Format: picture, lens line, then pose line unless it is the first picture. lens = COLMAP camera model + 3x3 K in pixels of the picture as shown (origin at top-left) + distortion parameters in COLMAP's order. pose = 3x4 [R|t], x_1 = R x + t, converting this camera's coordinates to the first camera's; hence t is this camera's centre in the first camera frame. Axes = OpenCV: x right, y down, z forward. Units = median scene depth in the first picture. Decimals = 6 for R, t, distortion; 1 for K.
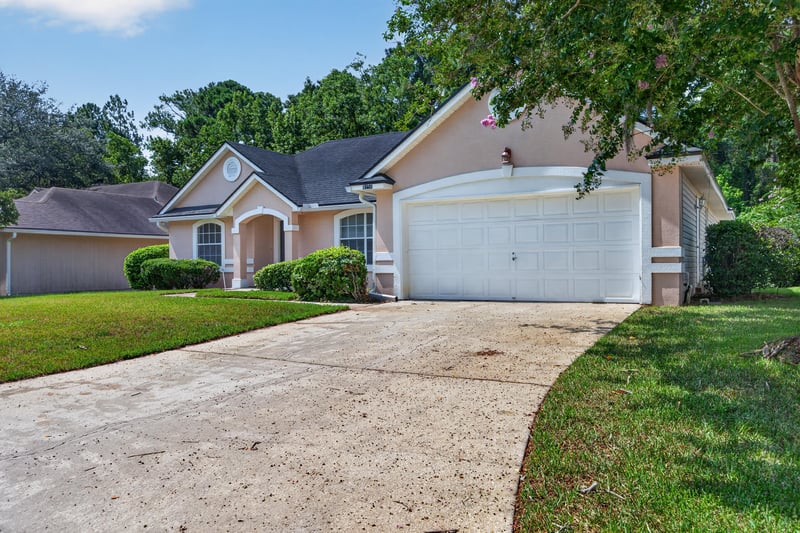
lens RADIAL K [[589.9, 0, 401.4], [0, 589.9, 265.6], [0, 0, 1]] dist [-0.011329, -0.002358]
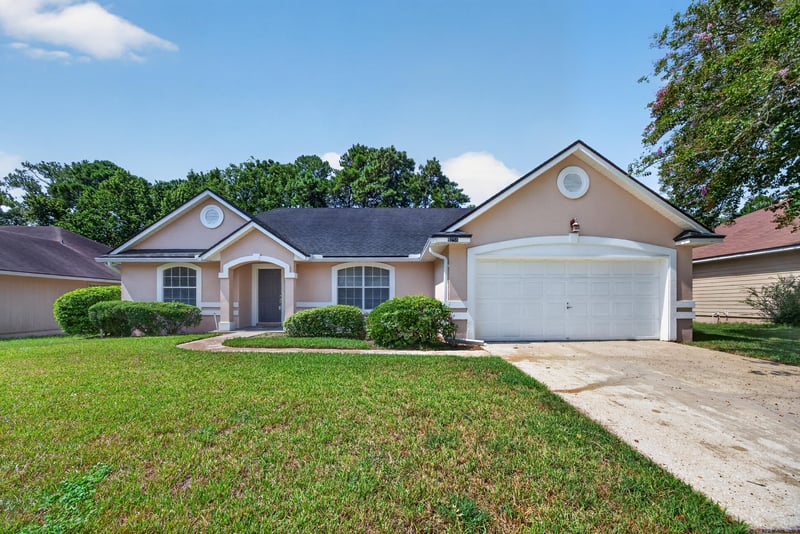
lens RADIAL K [[305.6, 0, 390.9], [0, 305.6, 302.5], [0, 0, 1]] dist [-0.003864, 0.000216]
pose [[0.866745, 0.008049, 0.498687, -0.291968], [-0.005973, 0.999966, -0.005757, -0.010280], [-0.498716, 0.002011, 0.866763, 0.385941]]
